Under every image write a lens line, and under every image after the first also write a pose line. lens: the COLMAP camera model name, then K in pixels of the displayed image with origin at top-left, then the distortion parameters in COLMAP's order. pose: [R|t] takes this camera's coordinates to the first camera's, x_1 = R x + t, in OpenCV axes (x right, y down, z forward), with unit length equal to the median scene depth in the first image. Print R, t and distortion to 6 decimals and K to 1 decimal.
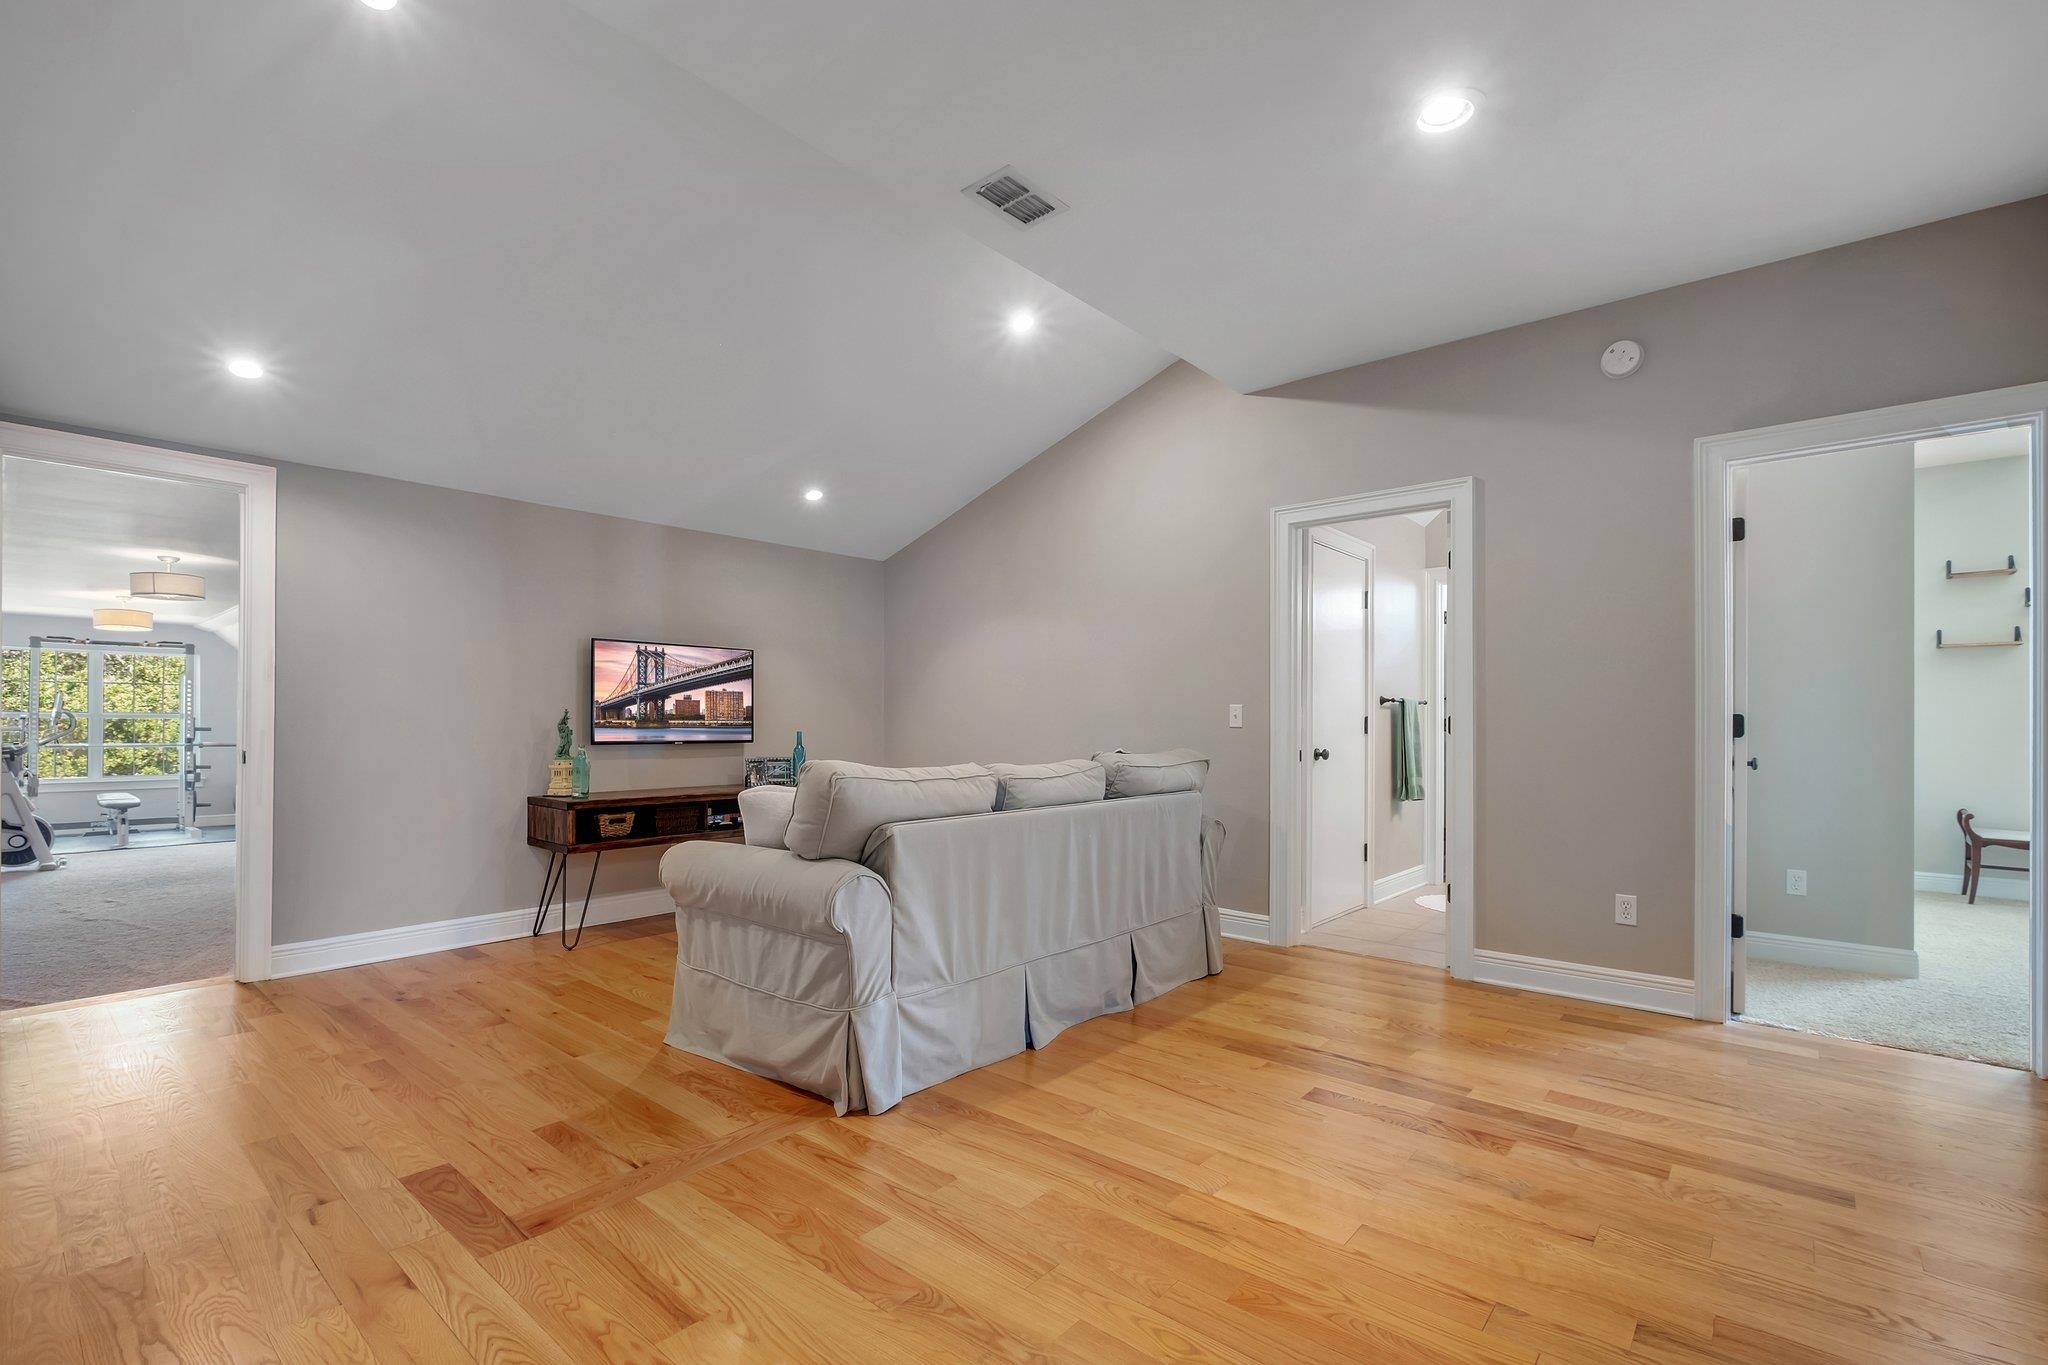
lens RADIAL K [[900.5, 0, 1015.1], [0, 900.5, 722.8], [0, 0, 1]] dist [0.000596, 0.000868]
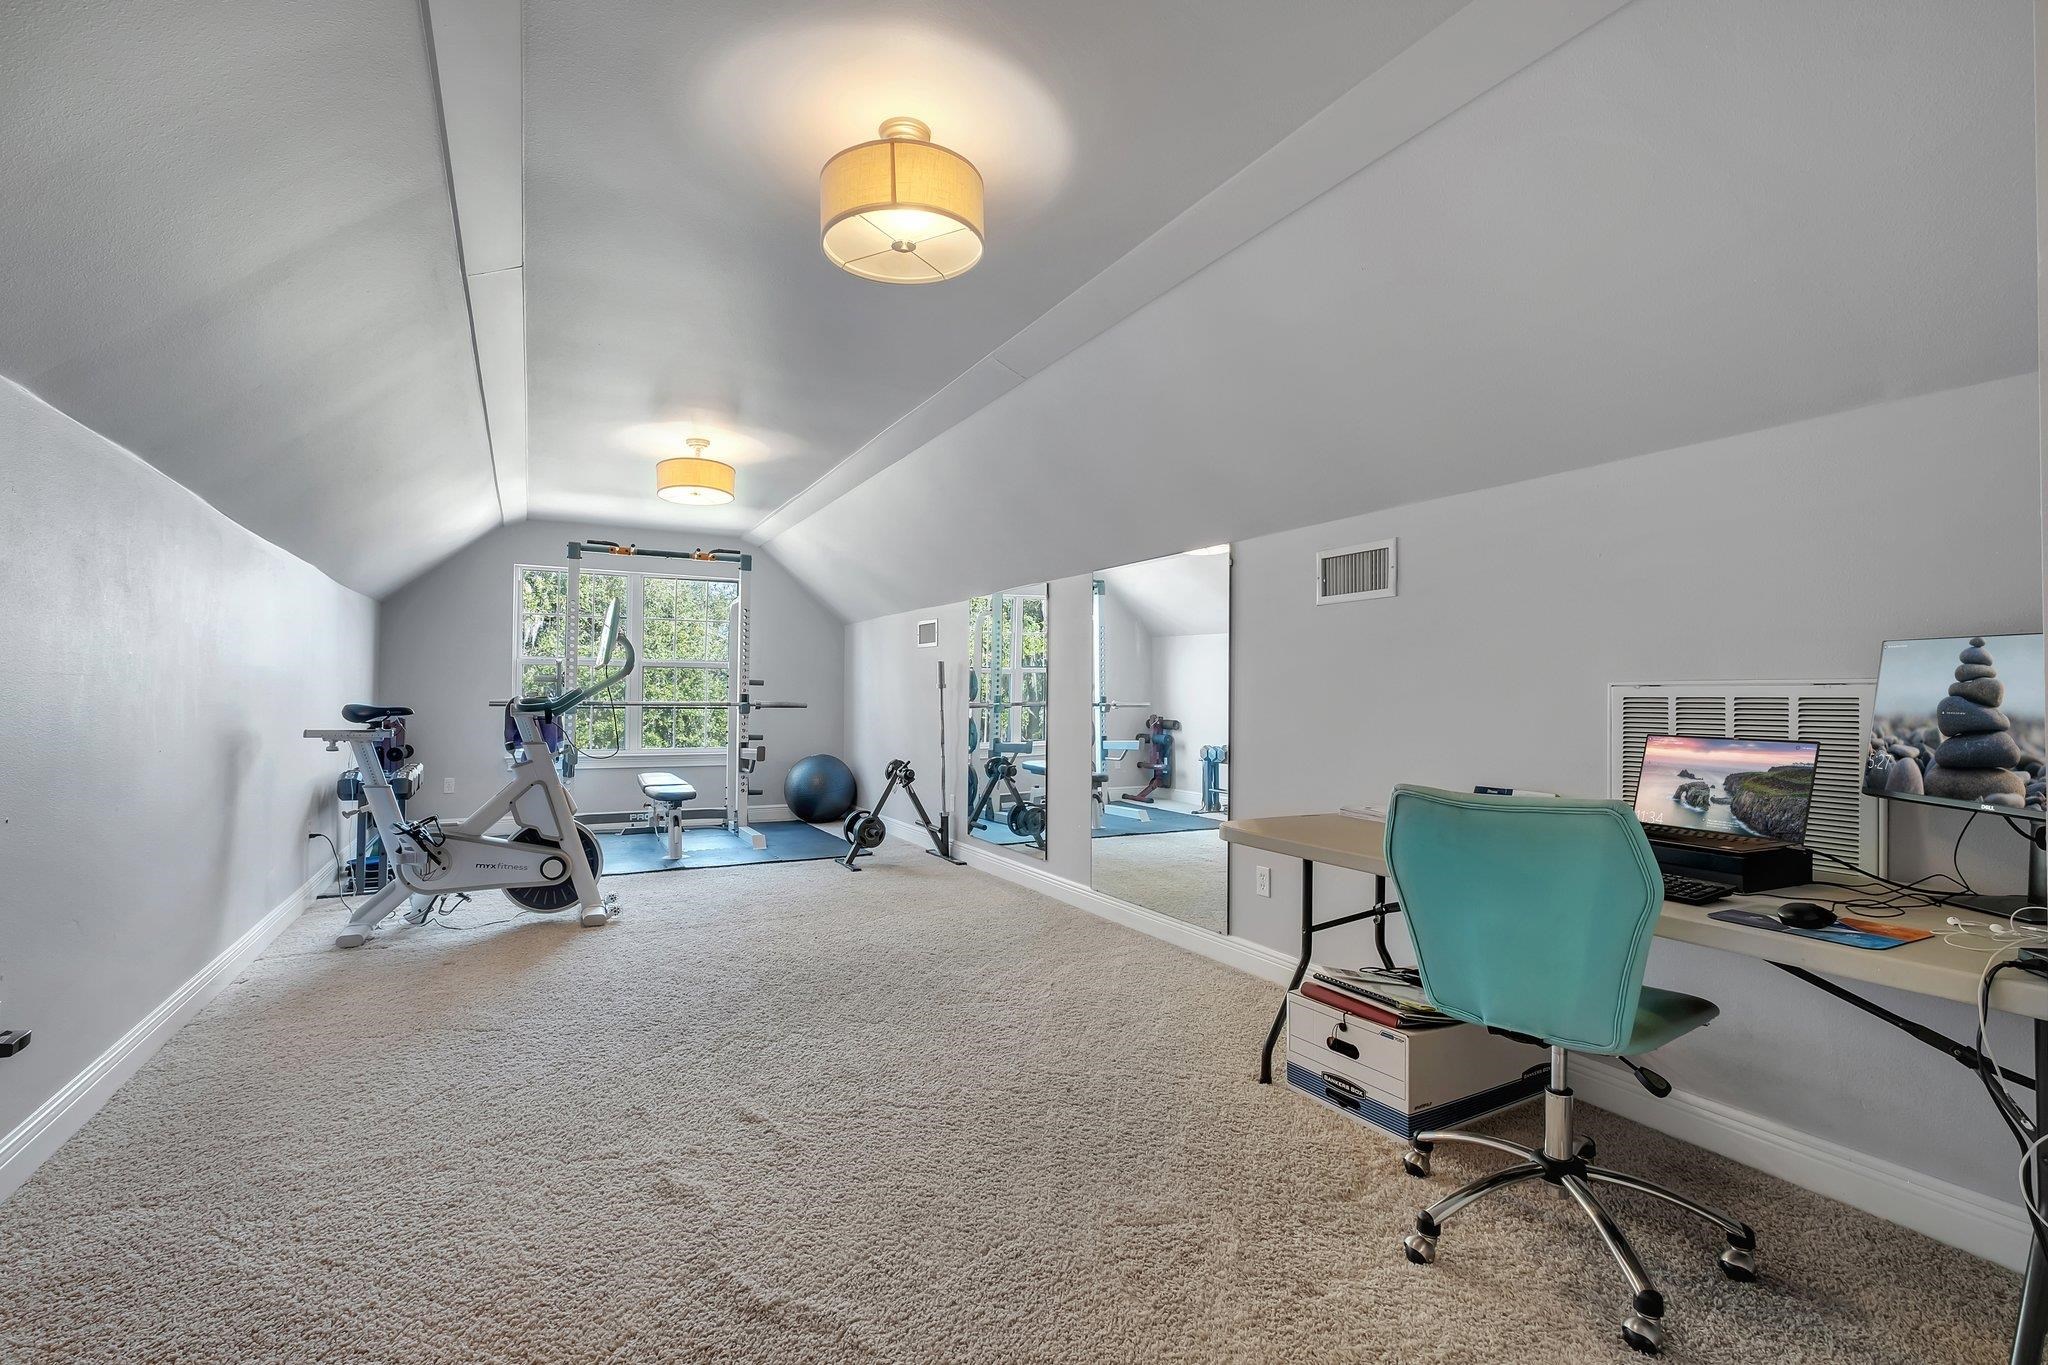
lens RADIAL K [[900.5, 0, 1003.8], [0, 900.5, 691.3], [0, 0, 1]] dist [0.000596, 0.000868]
pose [[0.933980, 0.010376, -0.357176, -0.545665], [-0.014537, 0.999854, -0.008966, 0.019803], [0.357031, 0.013567, 0.933994, 0.487095]]
